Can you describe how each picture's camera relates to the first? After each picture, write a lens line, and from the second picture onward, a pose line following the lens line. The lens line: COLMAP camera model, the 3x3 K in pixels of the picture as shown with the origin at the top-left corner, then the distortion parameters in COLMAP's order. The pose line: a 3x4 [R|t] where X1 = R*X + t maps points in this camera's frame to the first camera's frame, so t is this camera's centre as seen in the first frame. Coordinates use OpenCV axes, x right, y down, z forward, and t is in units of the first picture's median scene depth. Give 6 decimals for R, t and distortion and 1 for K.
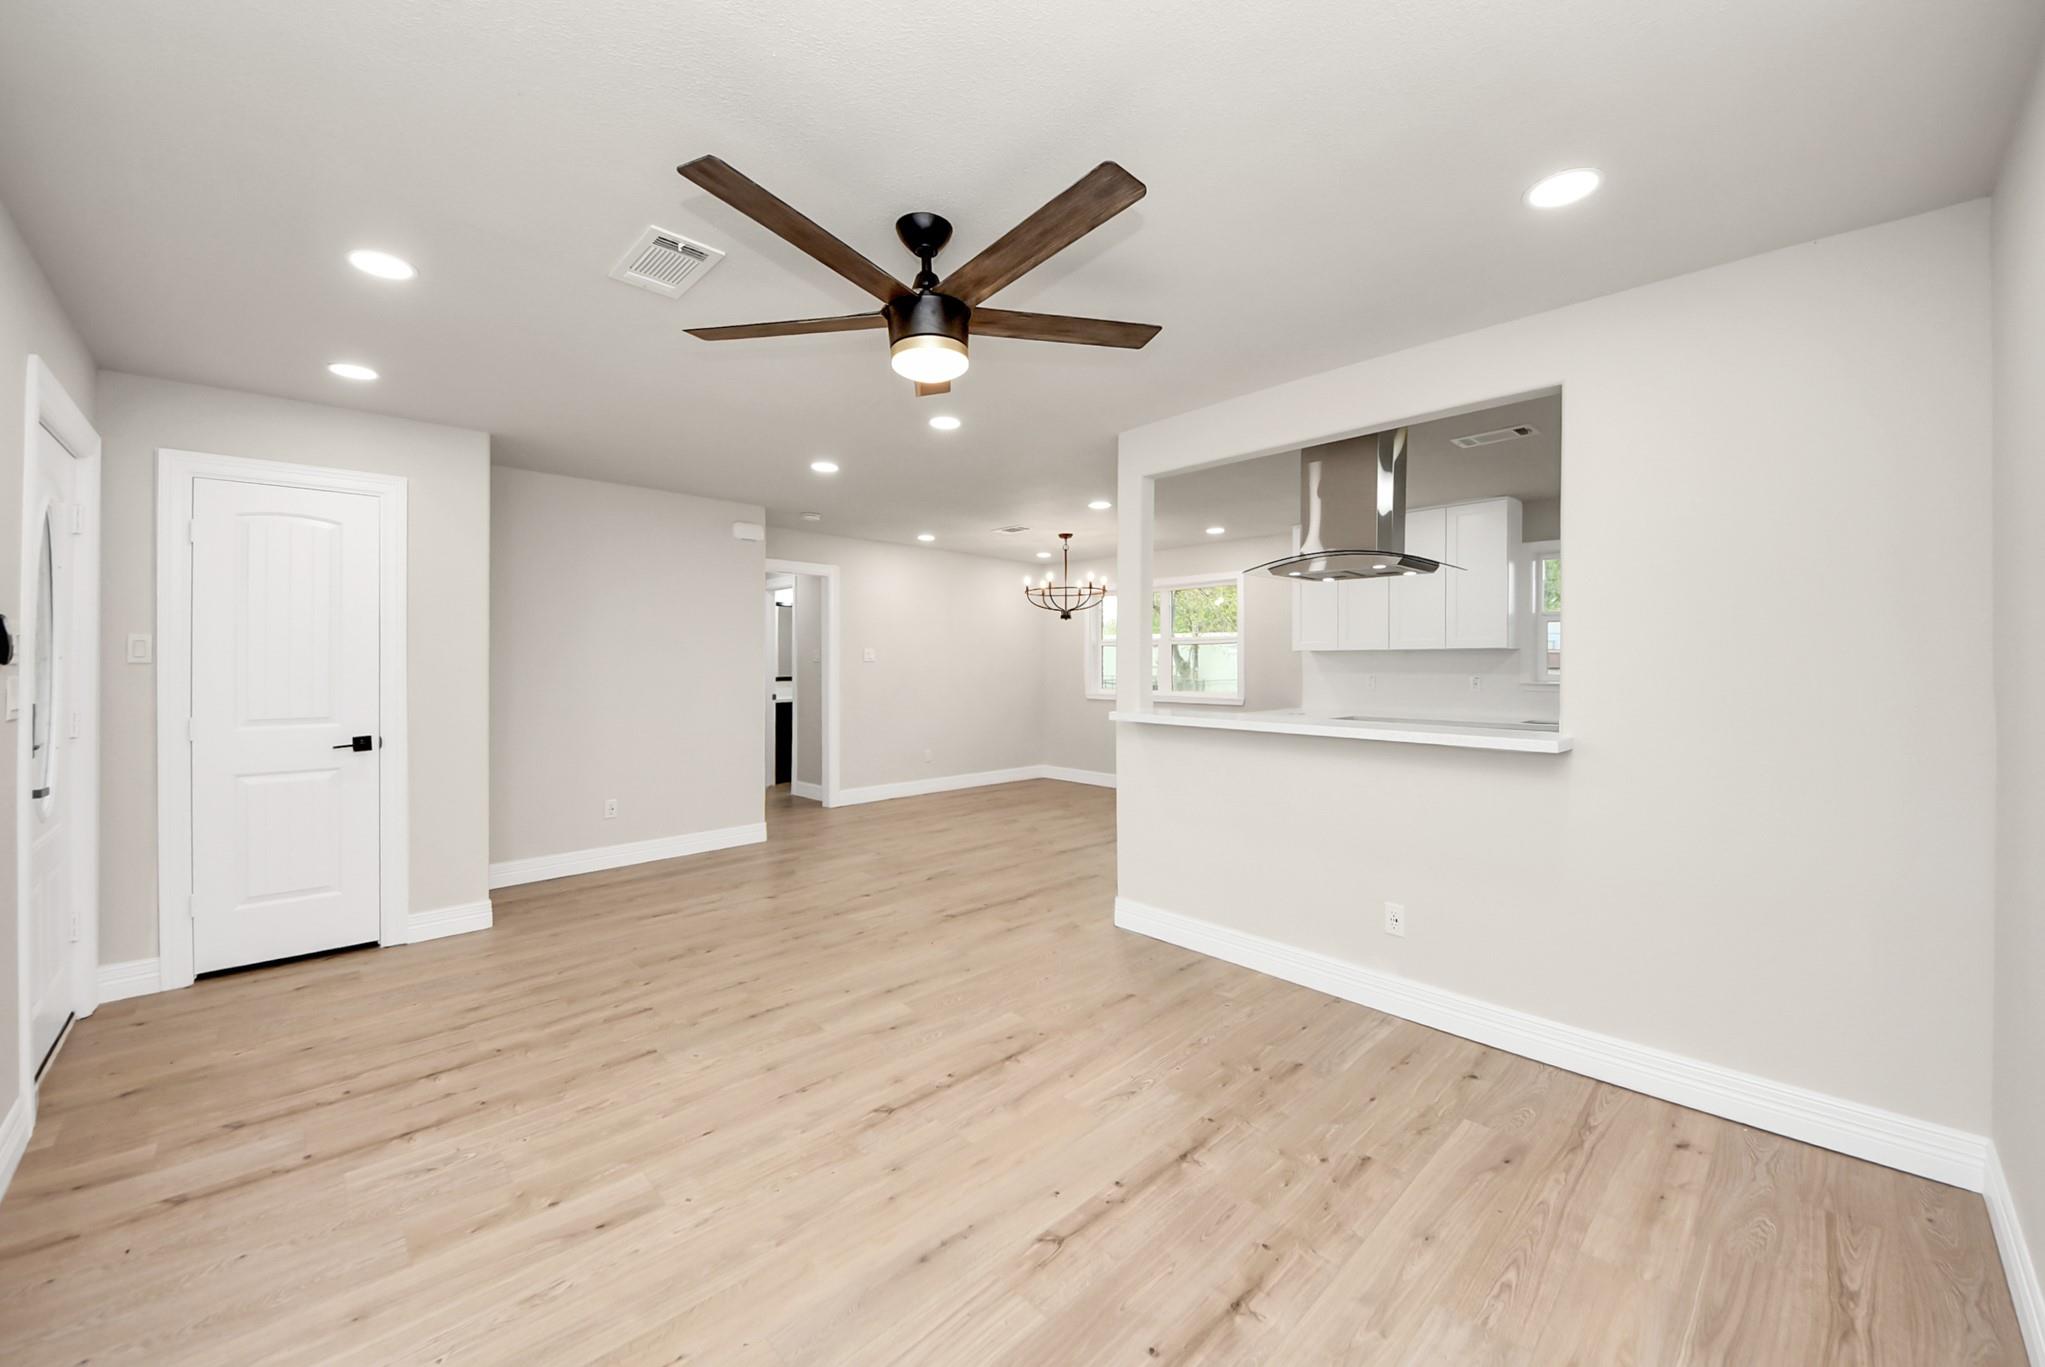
lens RADIAL K [[731.6, 0, 1040.8], [0, 731.6, 662.8], [0, 0, 1]] dist [0.000227, -0.009578]
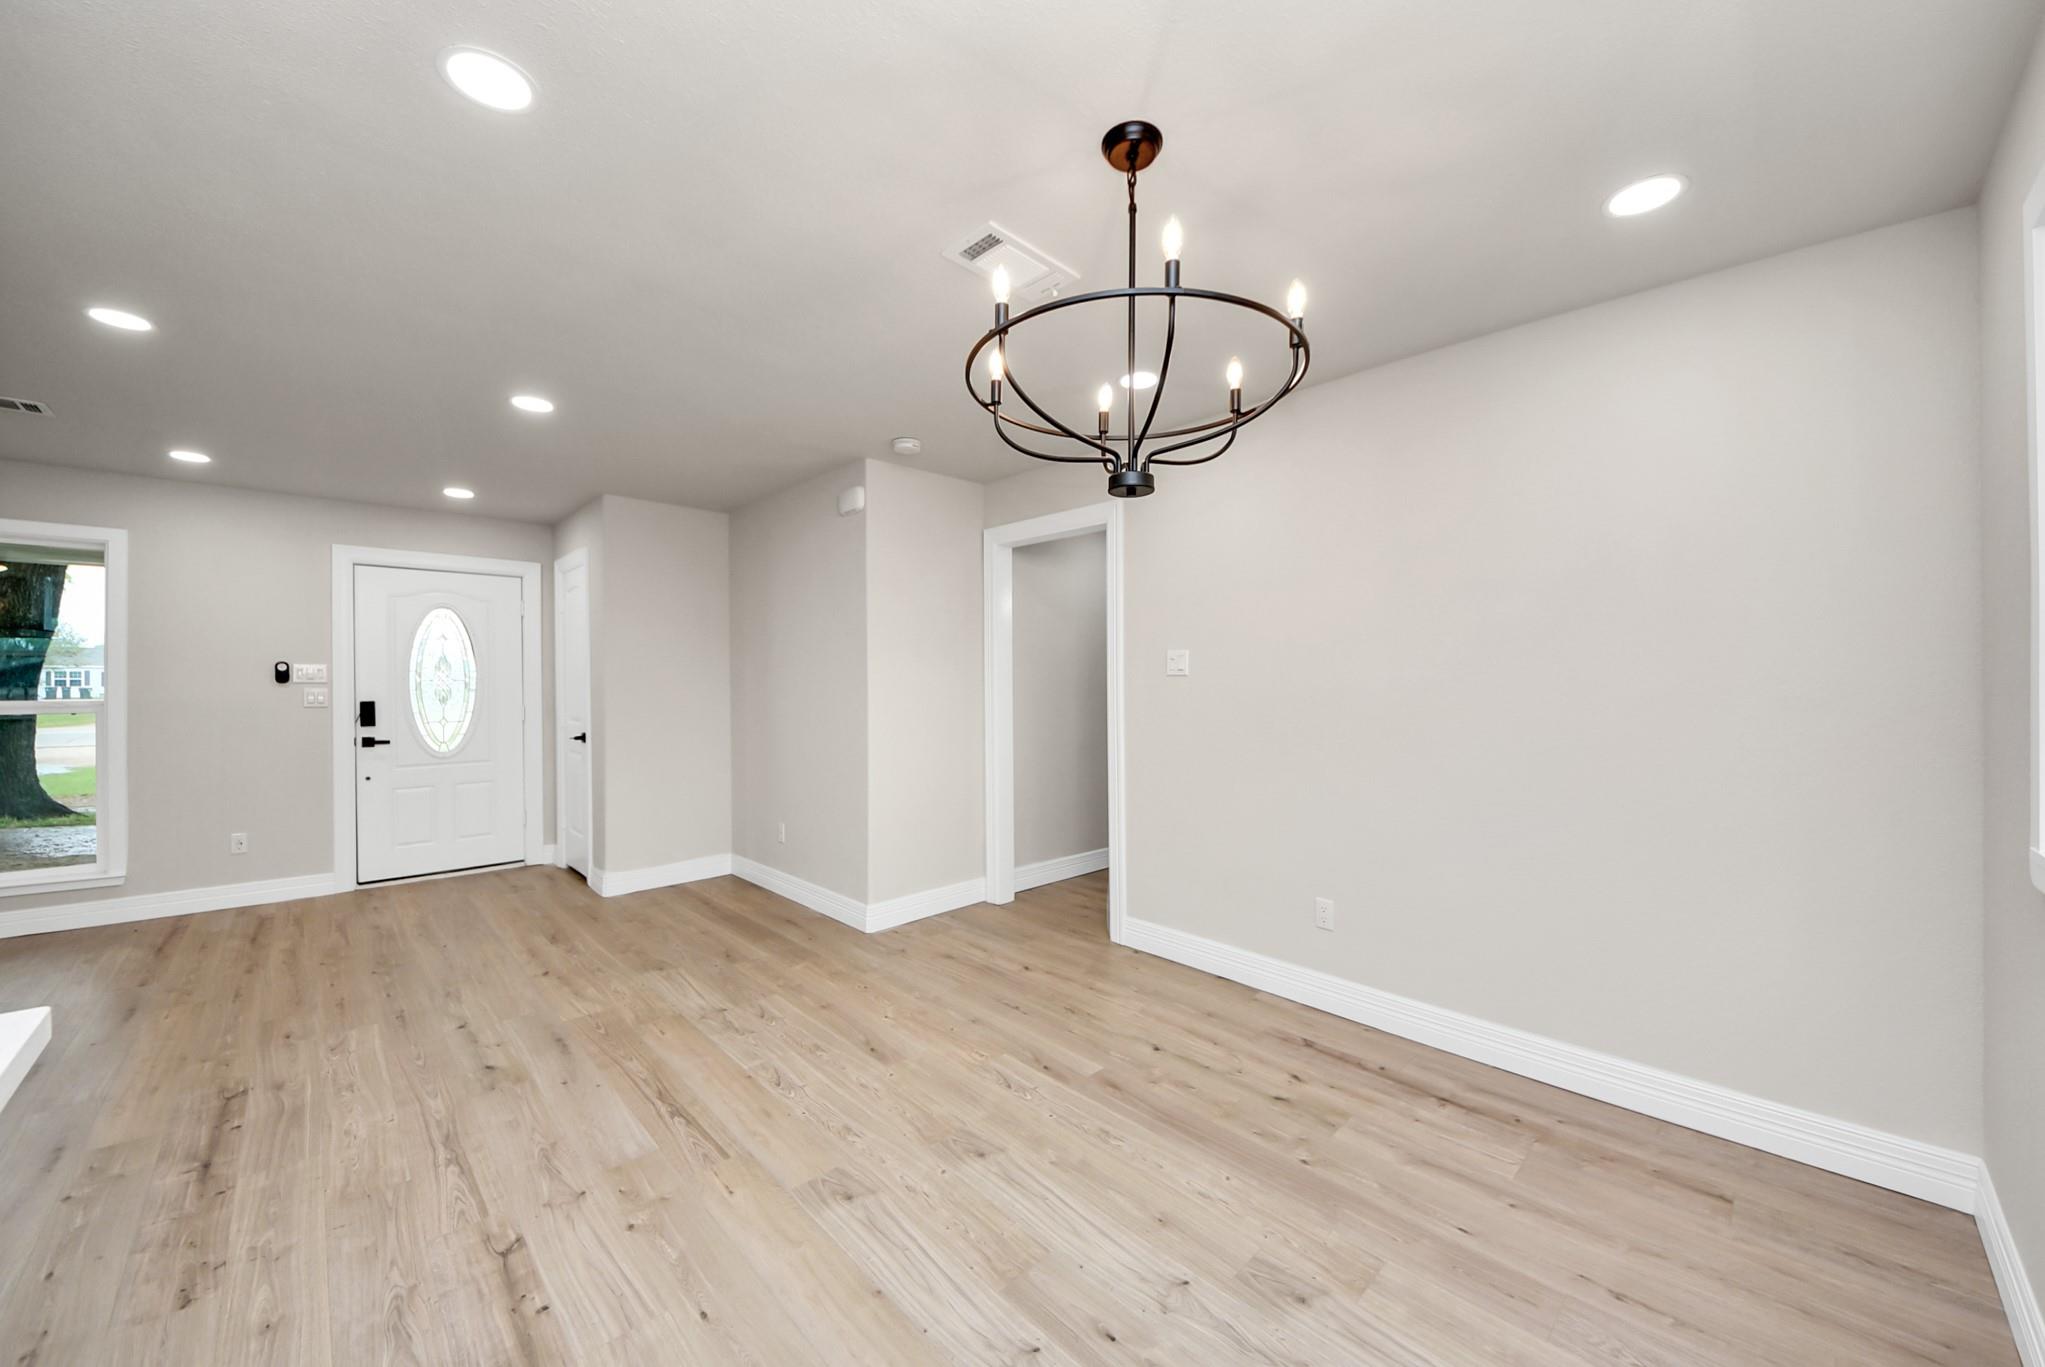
lens RADIAL K [[757.5, 0, 1040.4], [0, 757.5, 680.7], [0, 0, 1]] dist [0.001007, -0.009908]
pose [[-0.003545, -0.002130, -0.999991, 0.640282], [0.006262, 0.999978, -0.002152, 0.006531], [0.999974, -0.006270, -0.003531, 2.163677]]
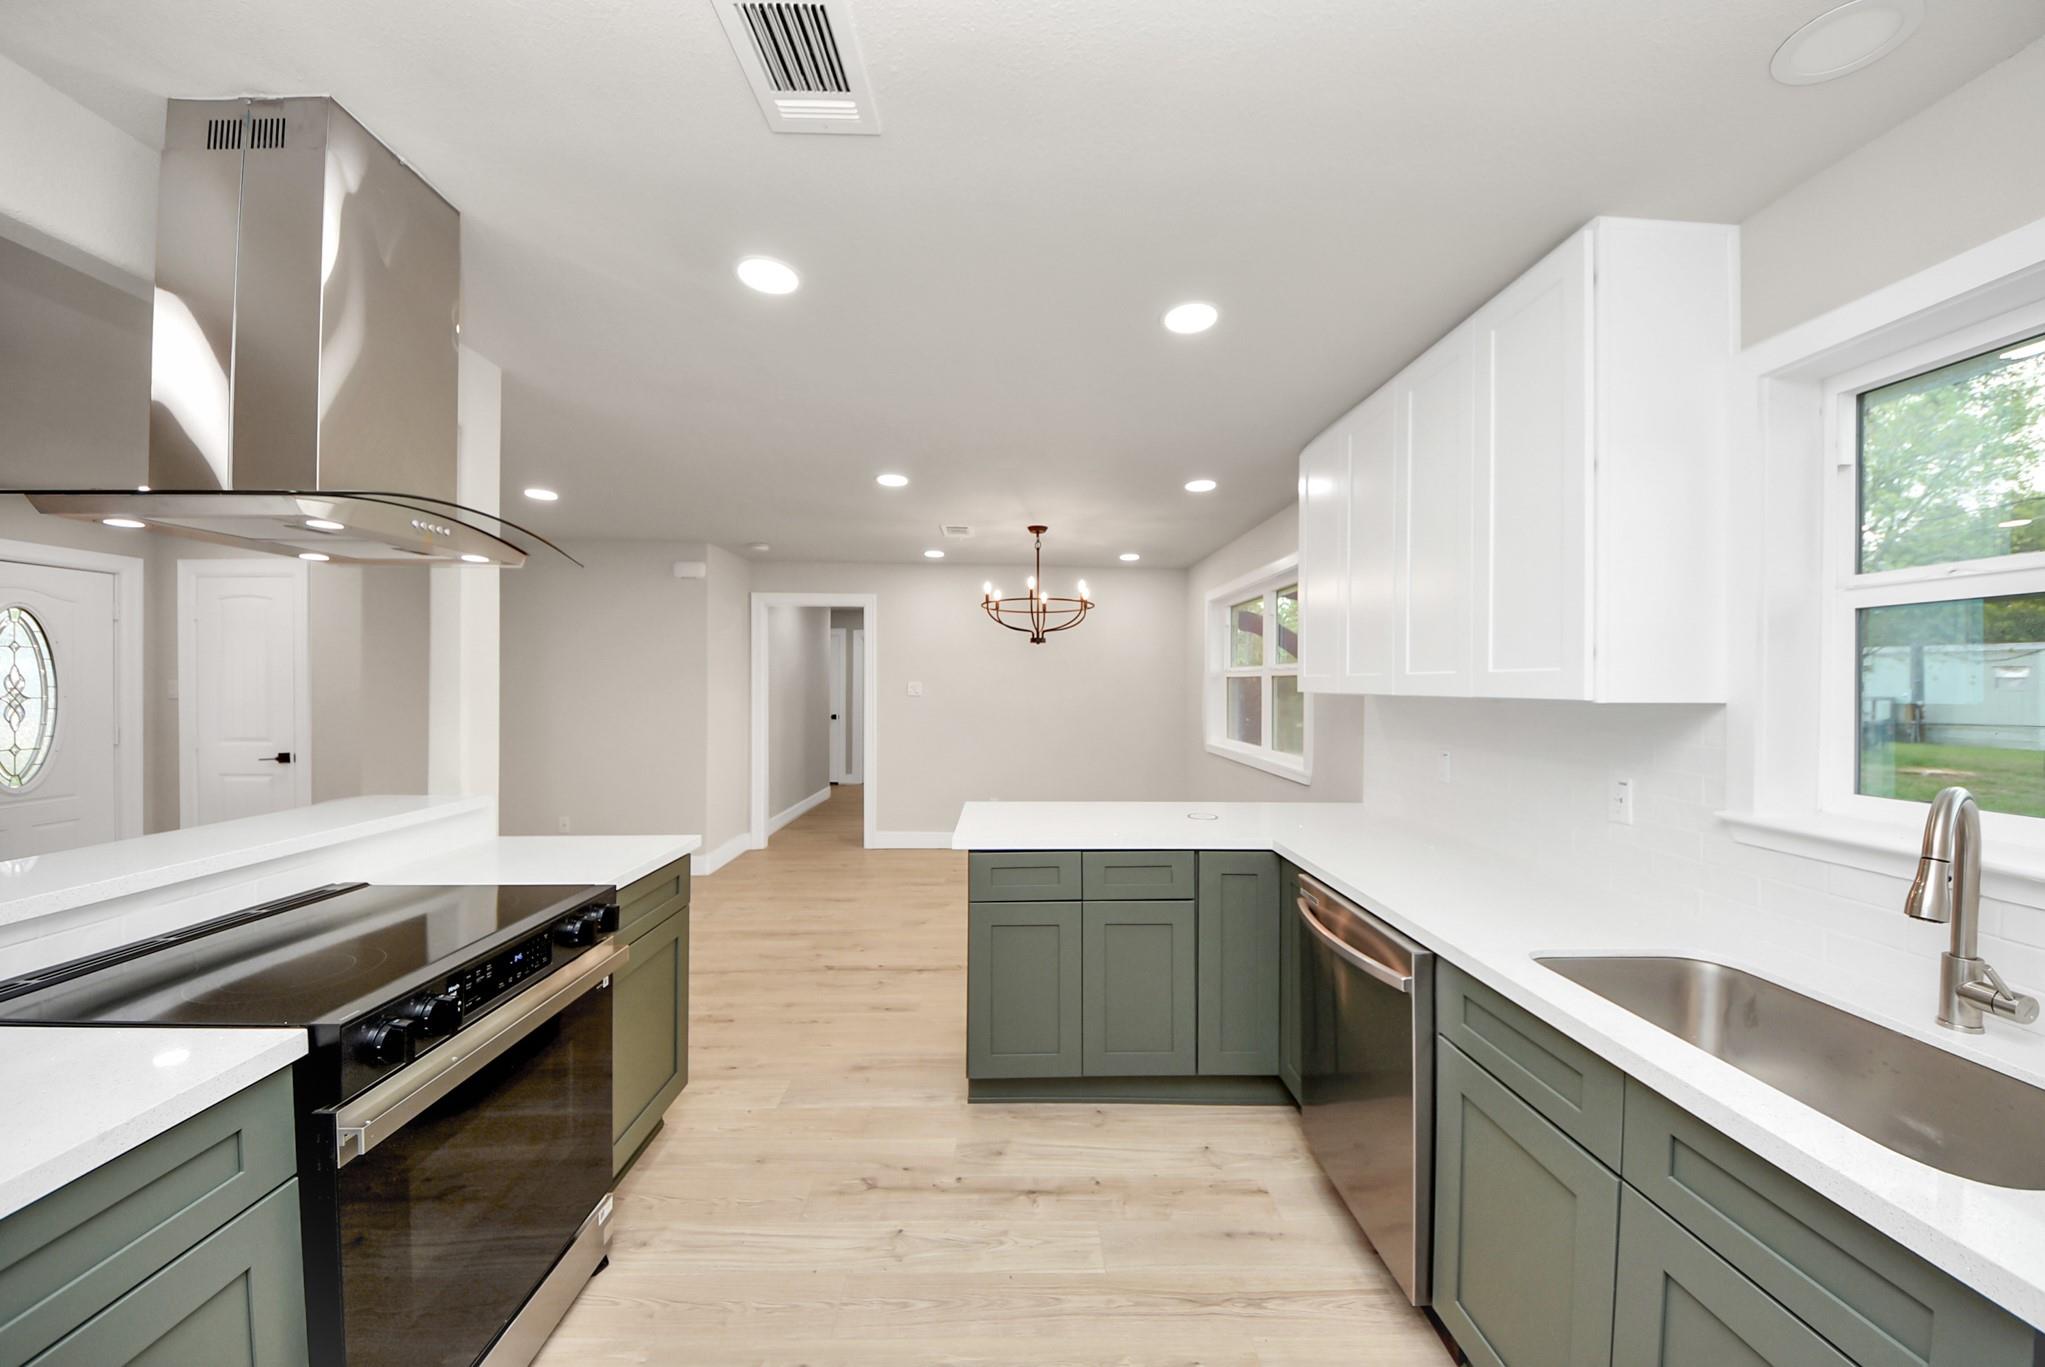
lens RADIAL K [[723.5, 0, 1053.5], [0, 723.5, 684.6], [0, 0, 1]] dist [0.023208, -0.016418]
pose [[0.743581, 0.007018, -0.668609, 1.184988], [-0.007145, 0.999971, 0.002550, -0.046214], [0.668607, 0.002881, 0.743610, 1.052157]]
